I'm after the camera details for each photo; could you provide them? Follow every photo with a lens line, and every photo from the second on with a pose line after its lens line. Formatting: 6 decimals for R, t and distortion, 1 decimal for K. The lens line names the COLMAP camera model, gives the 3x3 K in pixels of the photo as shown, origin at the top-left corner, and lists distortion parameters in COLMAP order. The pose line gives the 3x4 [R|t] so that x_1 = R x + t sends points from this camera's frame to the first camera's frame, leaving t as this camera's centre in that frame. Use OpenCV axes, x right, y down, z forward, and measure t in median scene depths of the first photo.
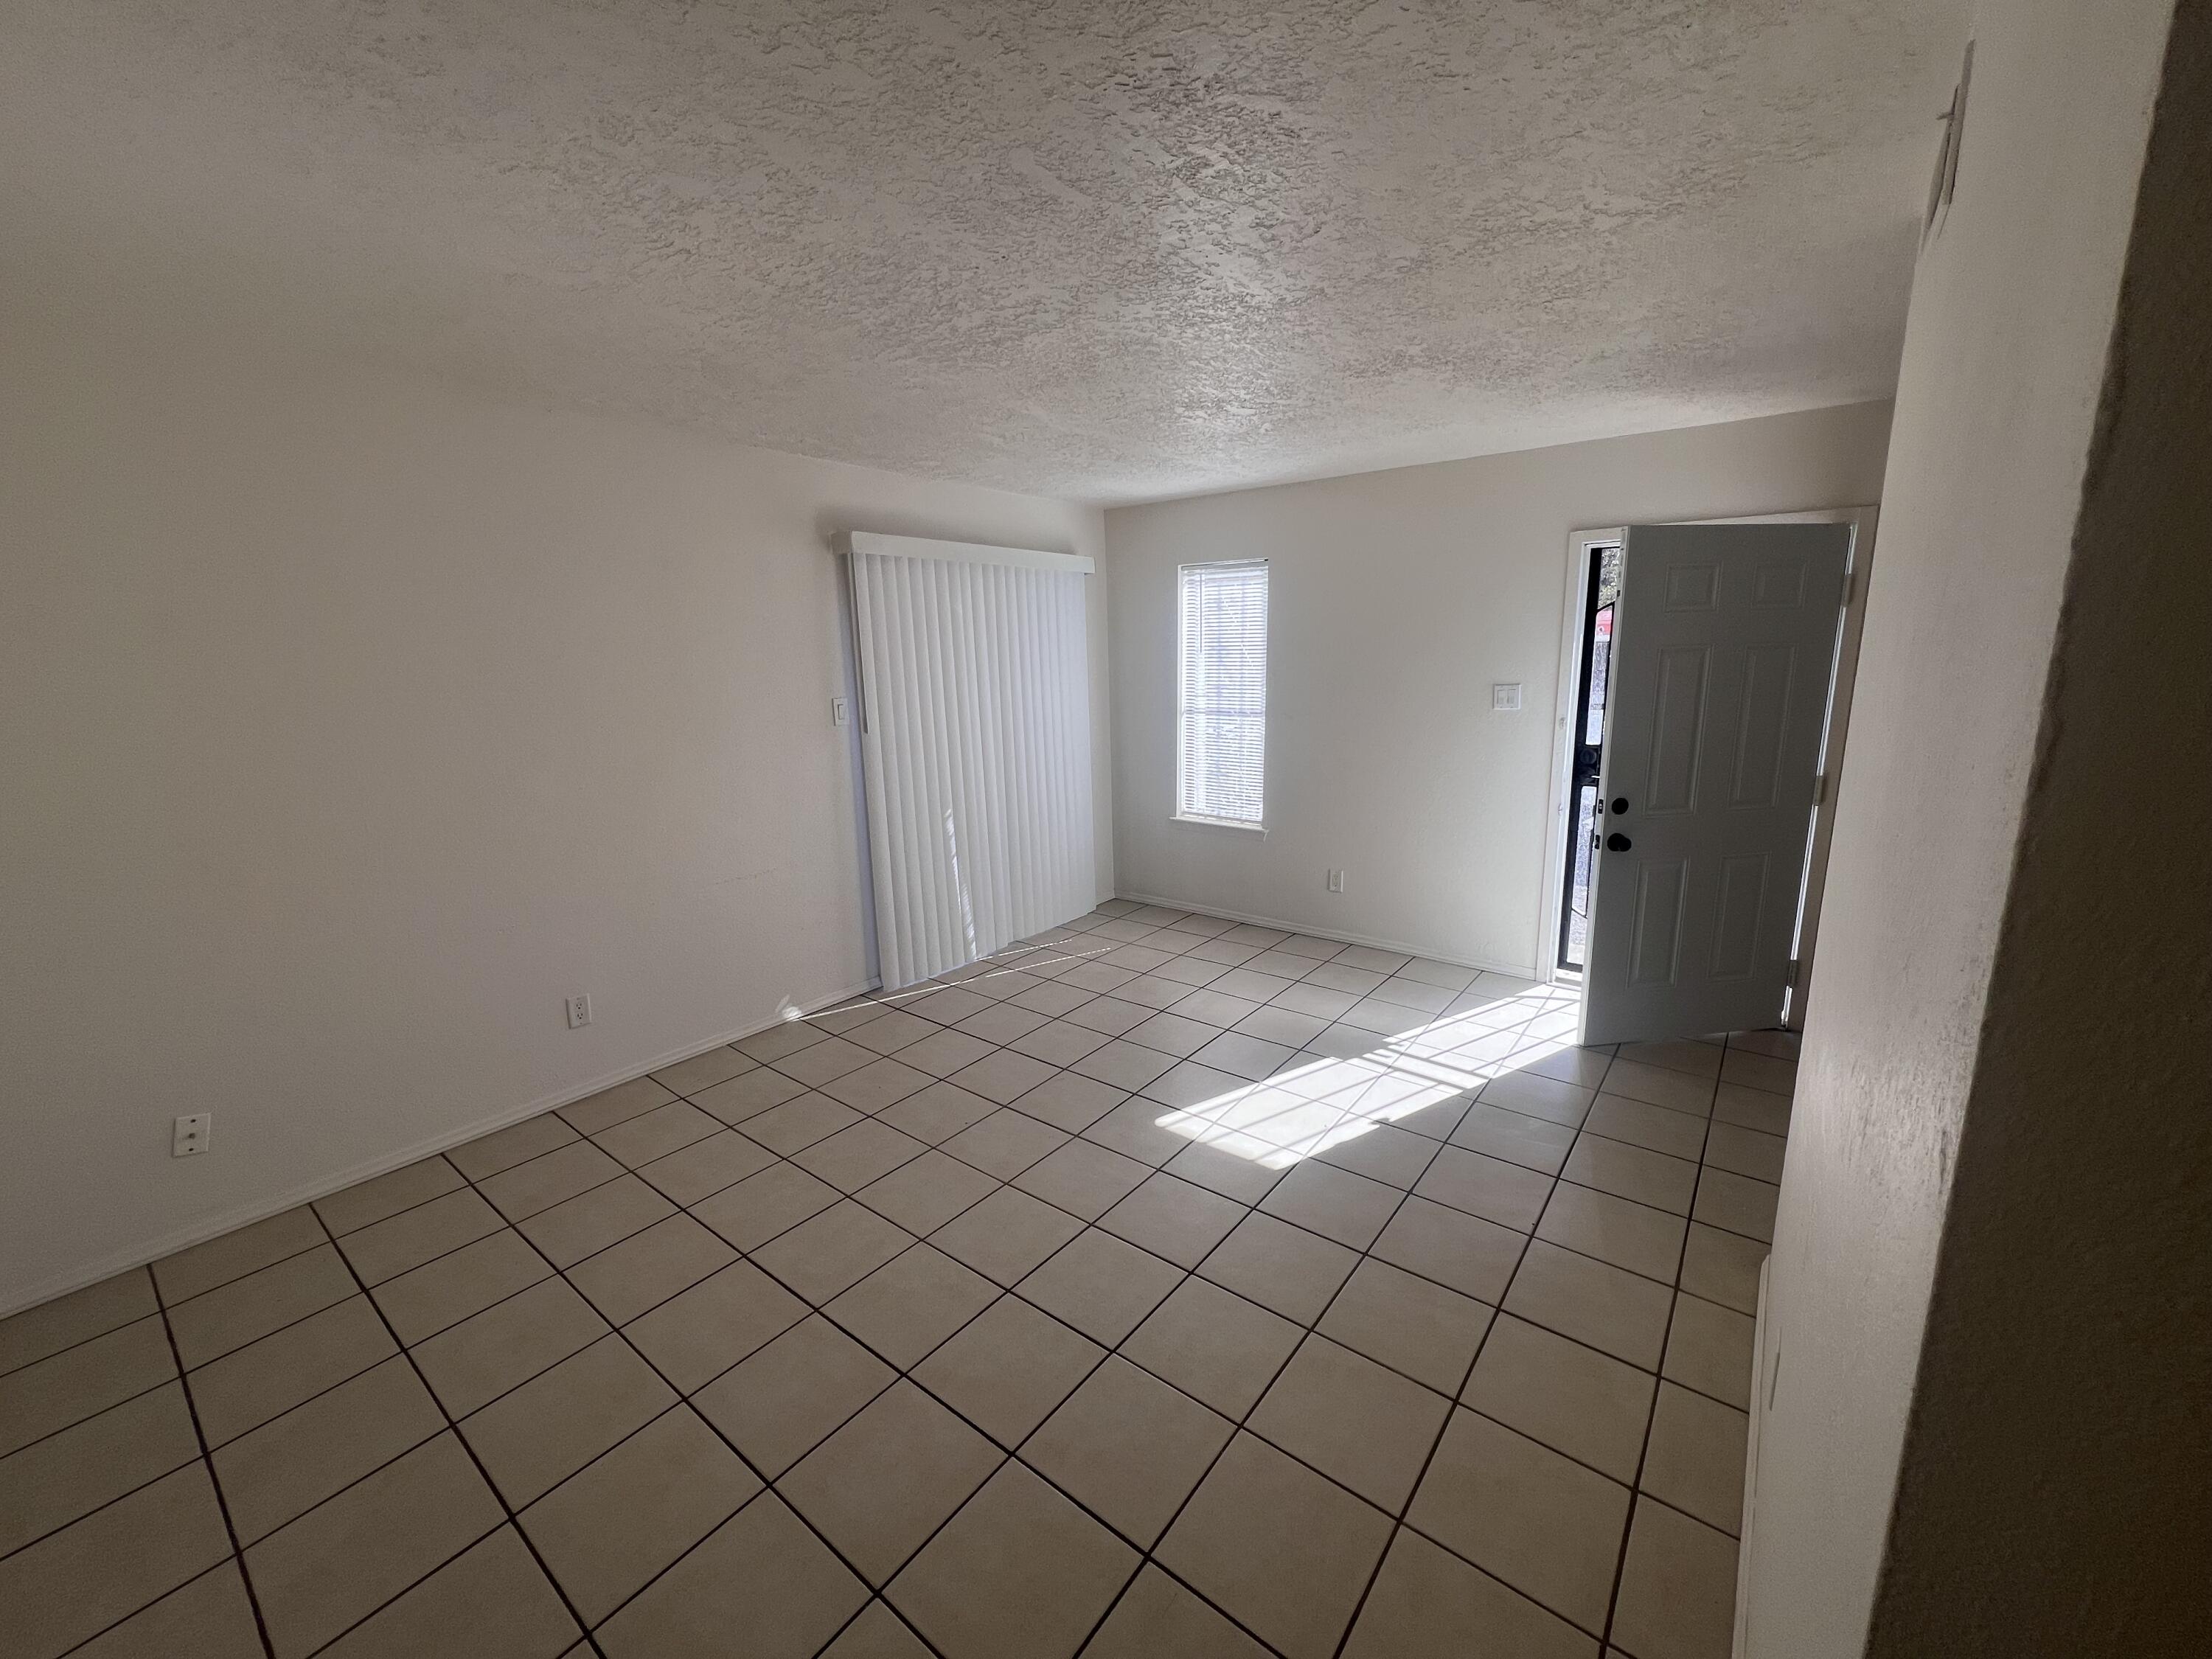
lens RADIAL K [[885.7, 0, 1111.2], [0, 885.7, 827.8], [0, 0, 1]] dist [0.000827, -0.000203]
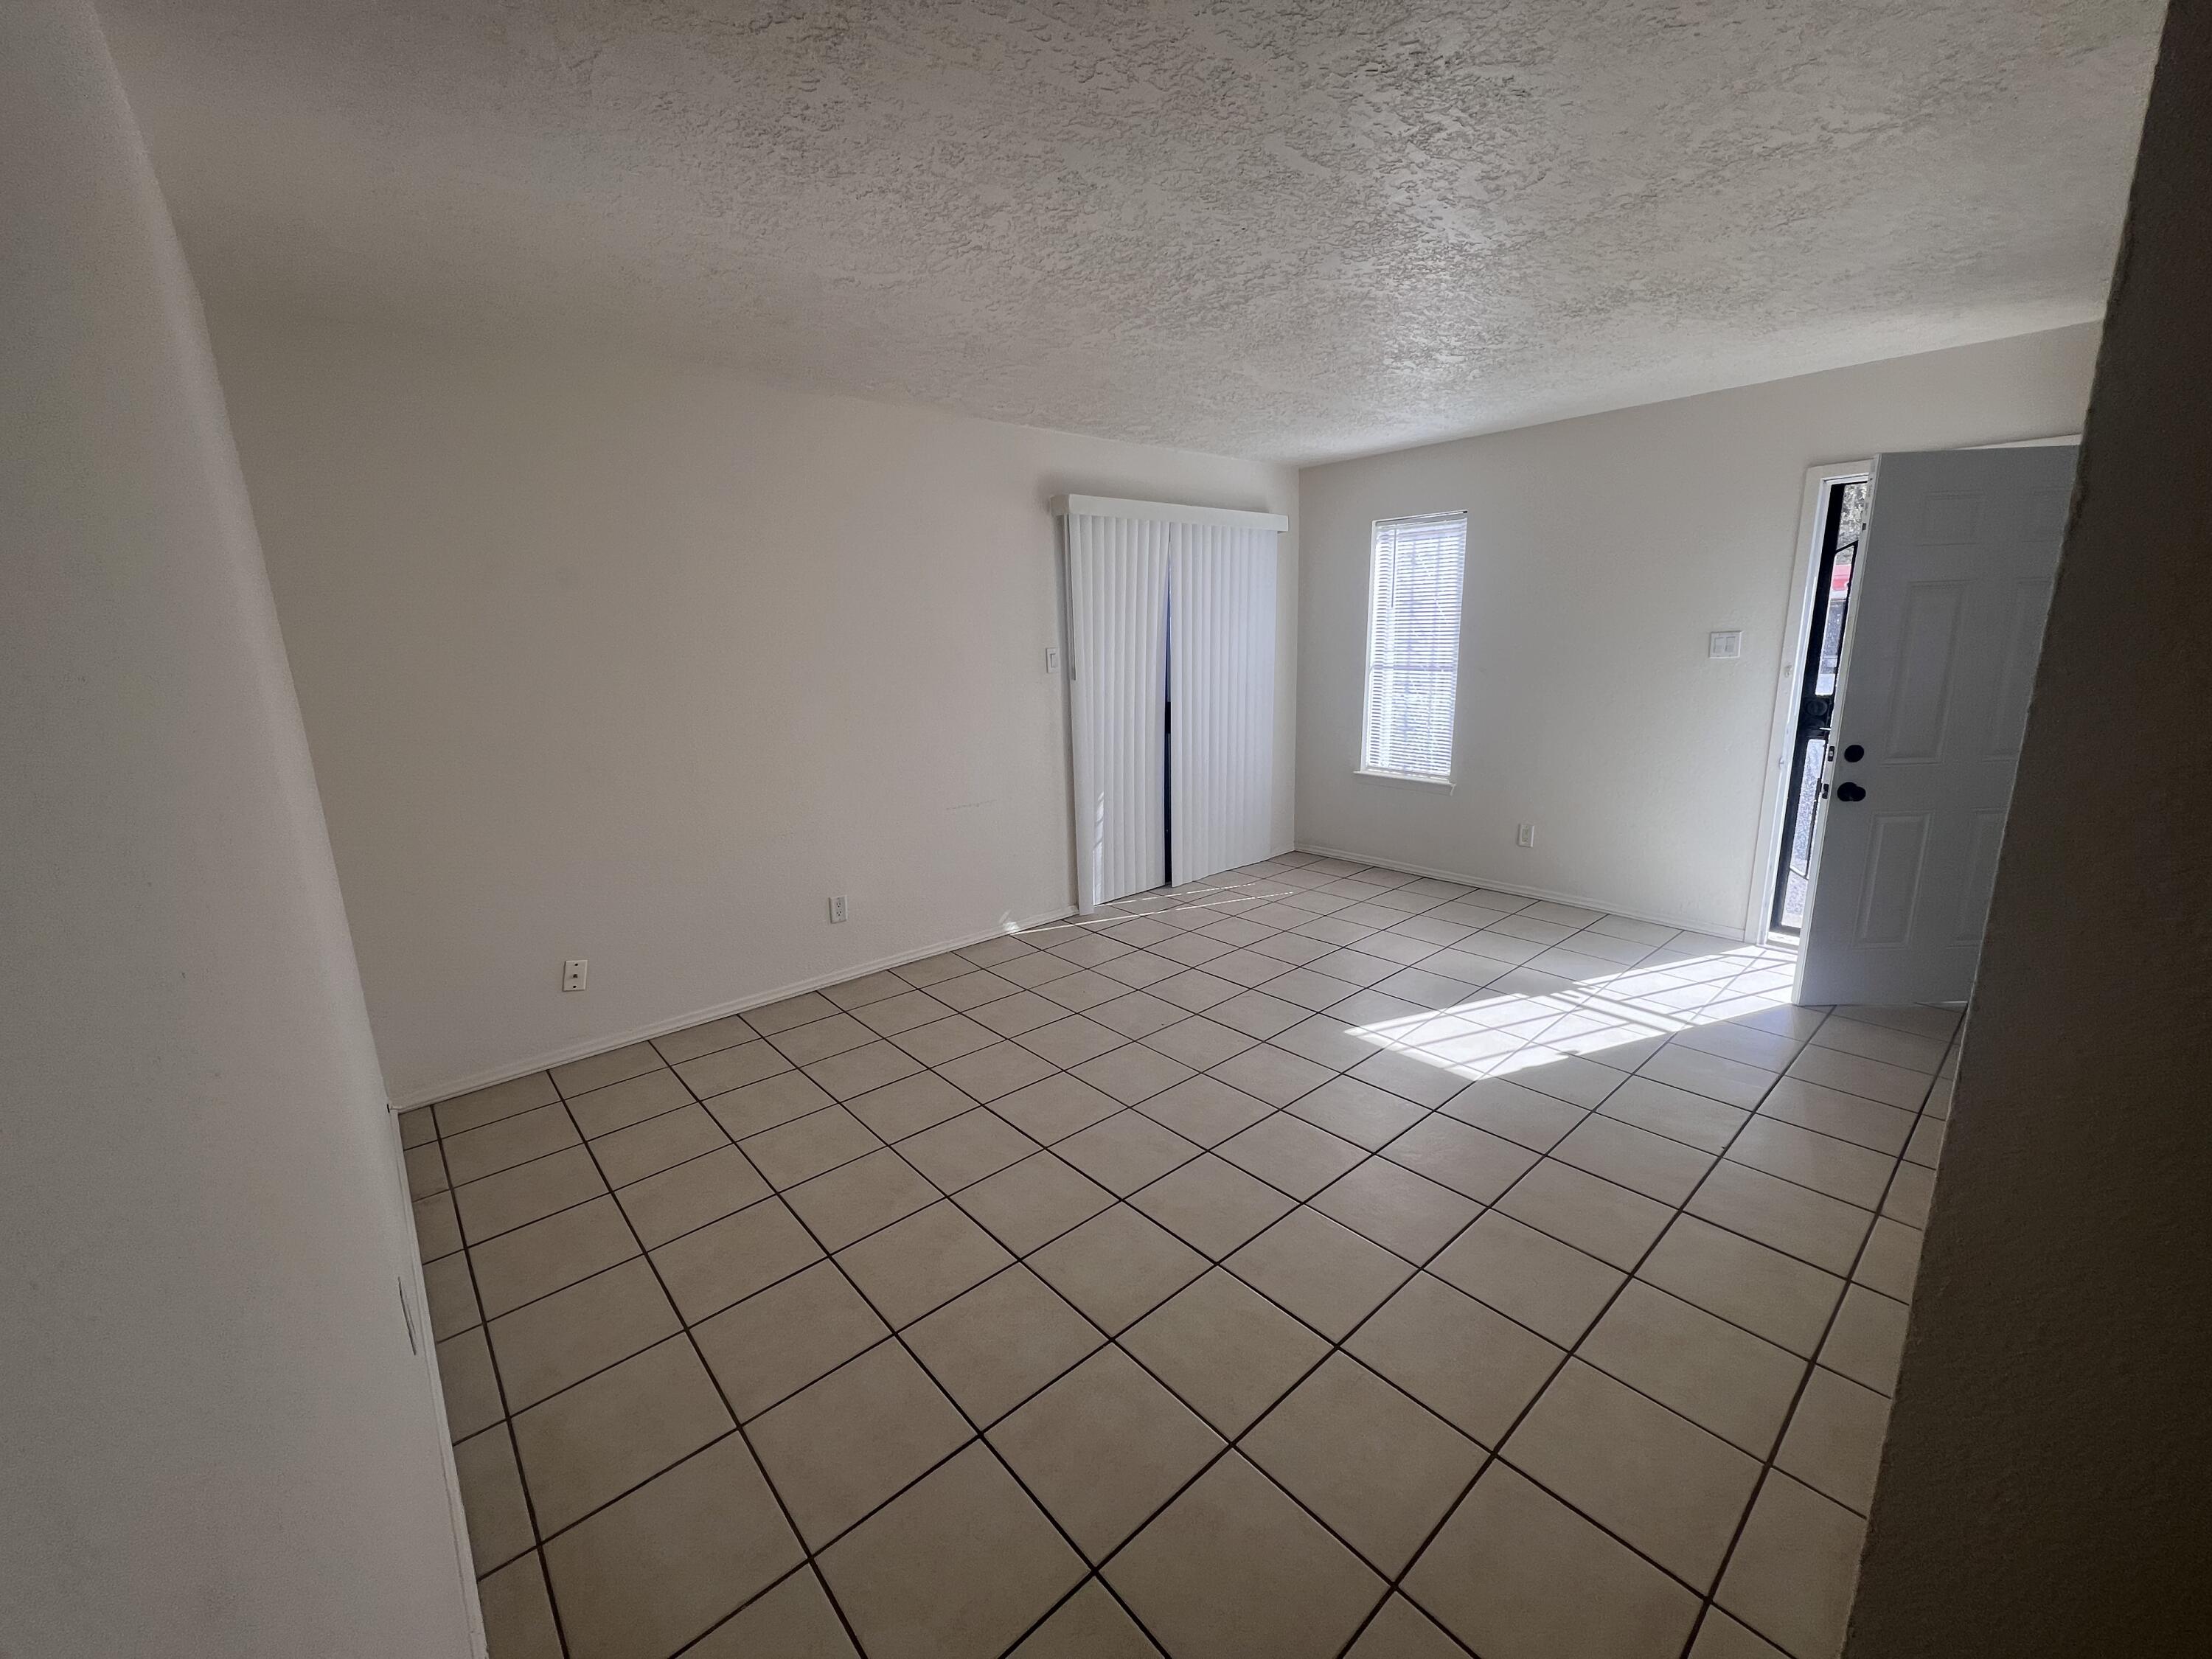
lens RADIAL K [[885.7, 0, 1109.0], [0, 885.7, 825.3], [0, 0, 1]] dist [0.000827, -0.000203]
pose [[0.981864, 0.034413, -0.186439, -0.030475], [-0.030112, 0.999212, 0.025852, 0.055508], [0.187182, -0.019769, 0.982126, -0.094498]]
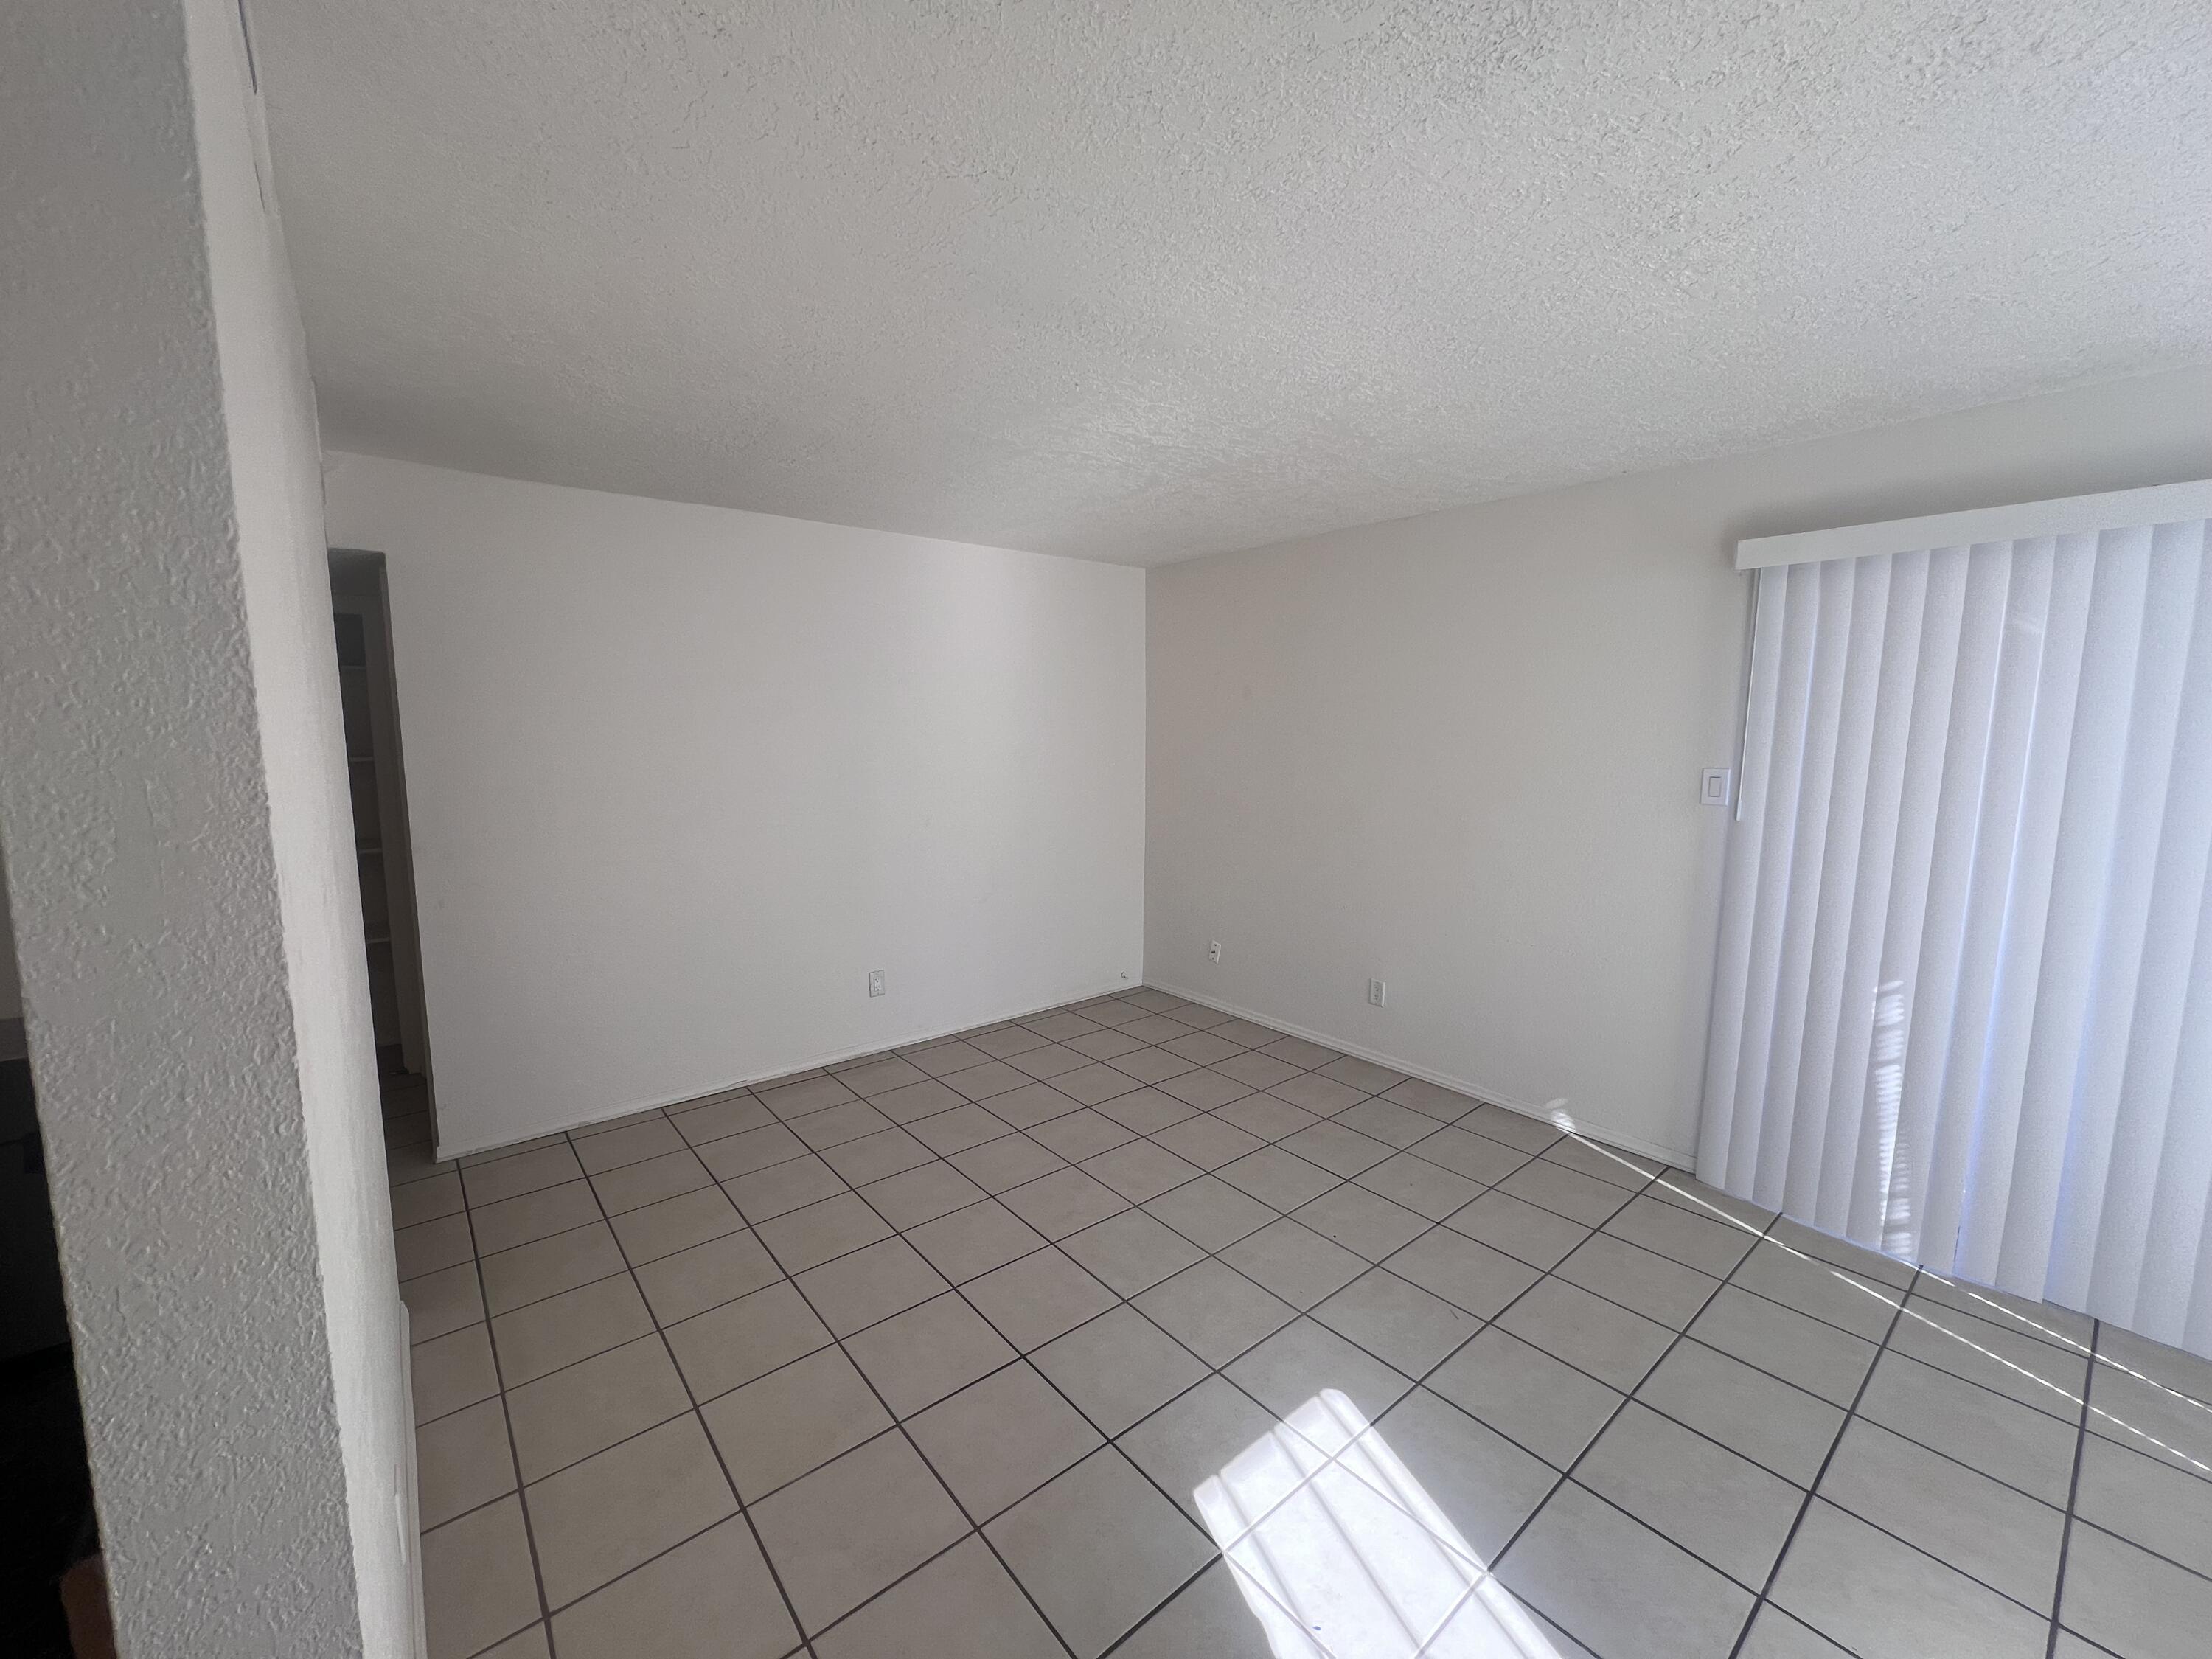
lens RADIAL K [[885.7, 0, 1100.7], [0, 885.7, 834.0], [0, 0, 1]] dist [0.000827, -0.000203]
pose [[-0.220092, 0.141539, -0.965156, 0.670062], [-0.192796, 0.963589, 0.185274, -0.167756], [0.956237, 0.226855, -0.184790, 0.835823]]
